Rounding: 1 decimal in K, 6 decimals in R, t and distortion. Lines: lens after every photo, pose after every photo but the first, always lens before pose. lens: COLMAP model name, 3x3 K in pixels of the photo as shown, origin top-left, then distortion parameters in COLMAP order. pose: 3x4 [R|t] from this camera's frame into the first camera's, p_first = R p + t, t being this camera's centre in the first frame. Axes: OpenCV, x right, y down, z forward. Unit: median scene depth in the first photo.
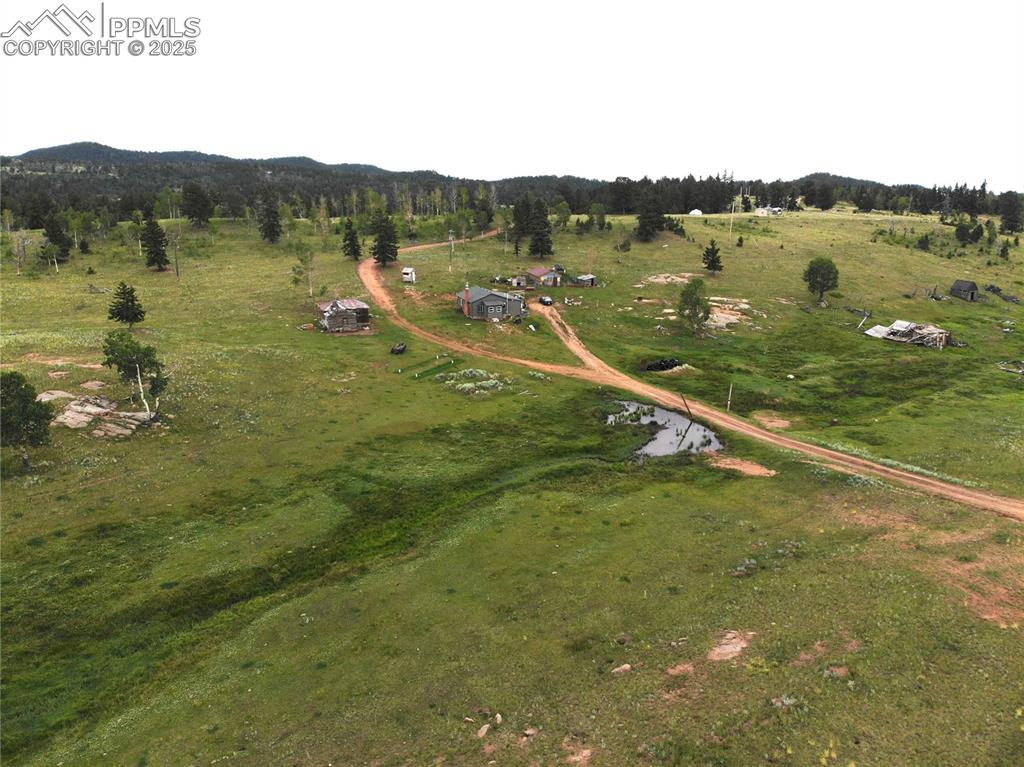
lens RADIAL K [[740.4, 0, 512.9], [0, 740.4, 403.0], [0, 0, 1]] dist [0.150975, -0.304705]
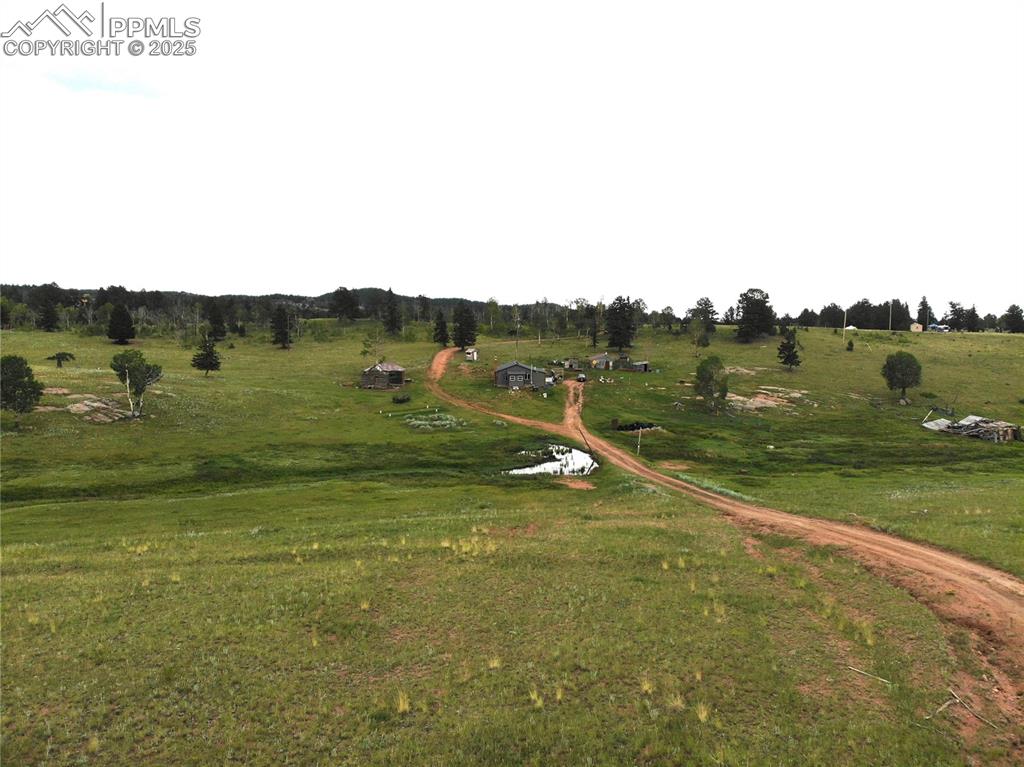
lens RADIAL K [[738.5, 0, 512.3], [0, 738.5, 401.2], [0, 0, 1]] dist [0.182959, -0.392481]
pose [[0.948697, 0.043027, -0.313246, 0.293213], [-0.100887, 0.980106, -0.170921, 0.085198], [0.299660, 0.193754, 0.934164, 0.007402]]
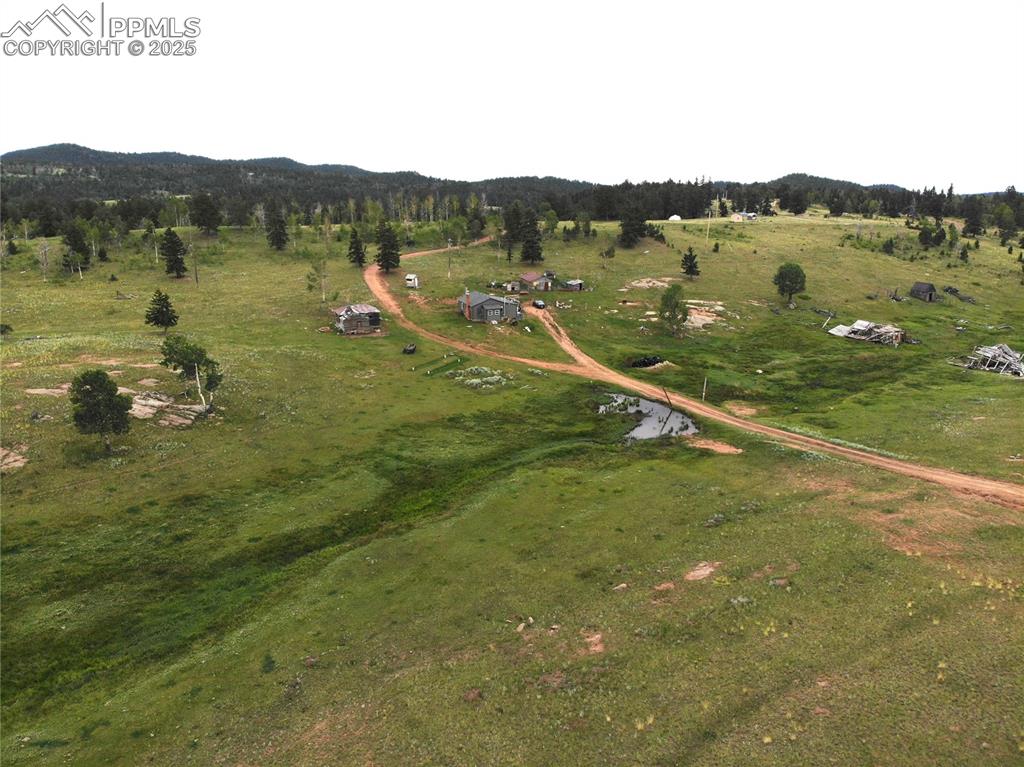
lens RADIAL K [[738.5, 0, 512.3], [0, 738.5, 401.2], [0, 0, 1]] dist [0.182959, -0.392481]
pose [[0.999713, -0.007742, 0.022655, -0.021426], [0.007793, 0.999967, -0.002145, 0.007266], [-0.022638, 0.002321, 0.999741, -0.093403]]
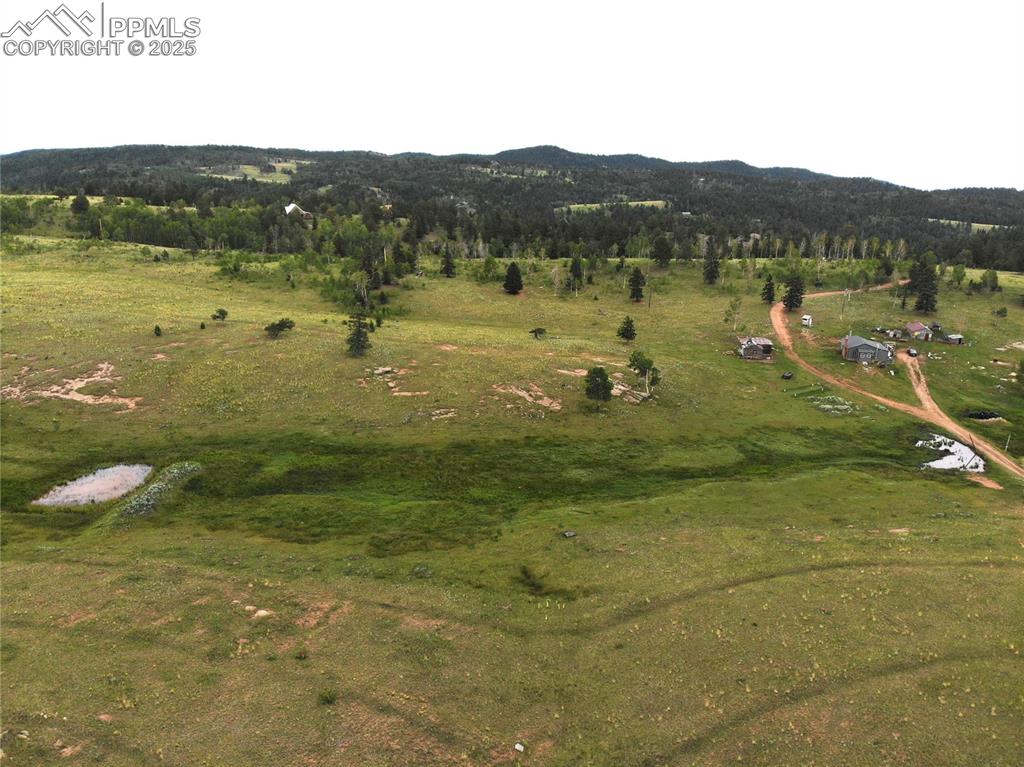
lens RADIAL K [[748.8, 0, 513.9], [0, 748.8, 397.8], [0, 0, 1]] dist [0.054380, -0.170125]
pose [[0.861924, 0.158037, -0.481779, 0.093619], [-0.160122, 0.986400, 0.037102, 0.003890], [0.481091, 0.045164, 0.875507, -0.511994]]
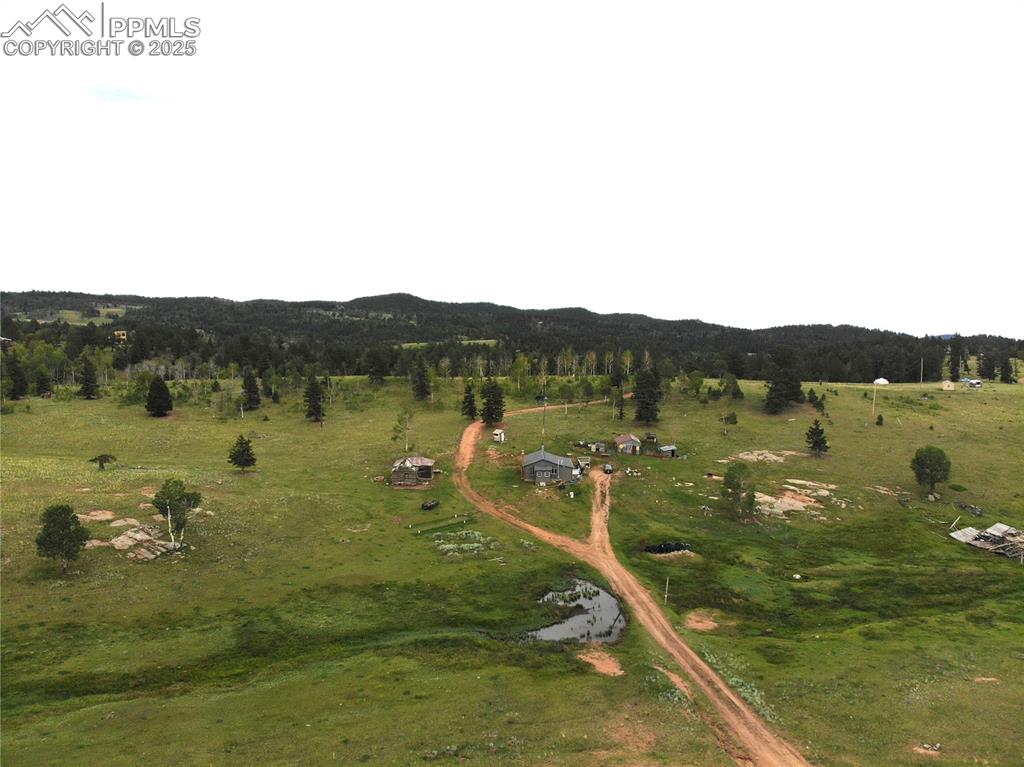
lens RADIAL K [[741.1, 0, 512.0], [0, 741.1, 383.5], [0, 0, 1]] dist [0.180856, -0.385339]
pose [[0.936665, 0.037771, -0.348185, 0.293051], [-0.110228, 0.975438, -0.190713, -0.041974], [0.332429, 0.217014, 0.917821, -0.038503]]
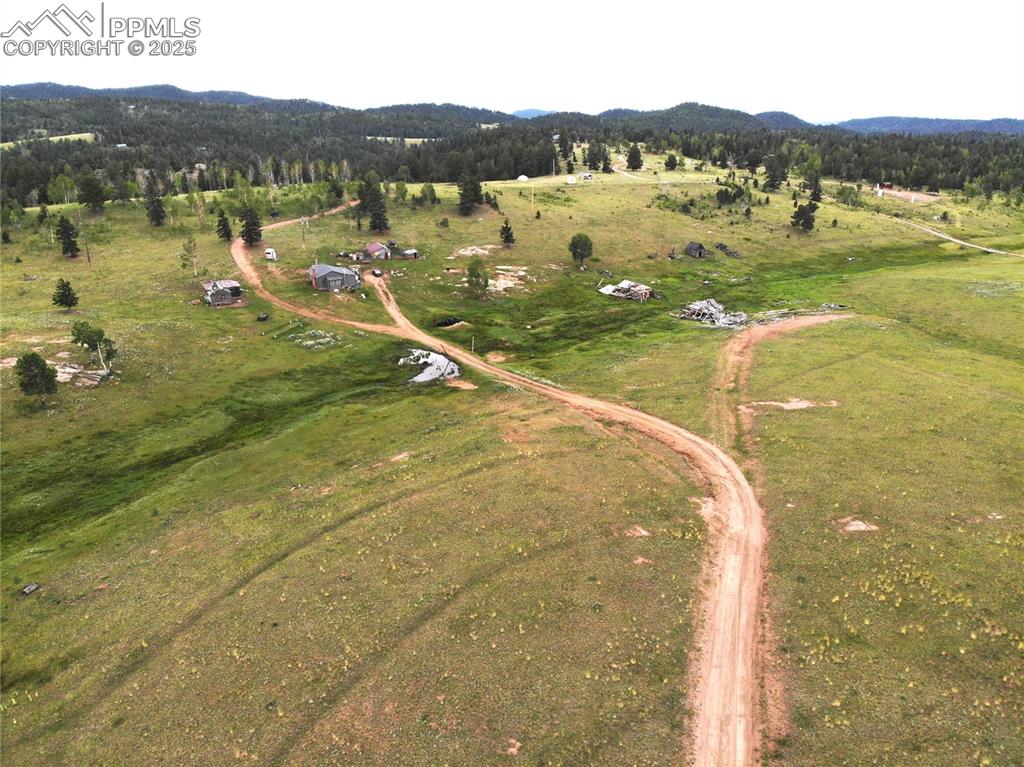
lens RADIAL K [[738.5, 0, 512.3], [0, 738.5, 401.2], [0, 0, 1]] dist [0.182959, -0.392481]
pose [[0.989575, -0.053402, 0.133752, 0.100334], [0.041272, 0.994915, 0.091878, -0.020038], [-0.137978, -0.085400, 0.986747, -0.431849]]
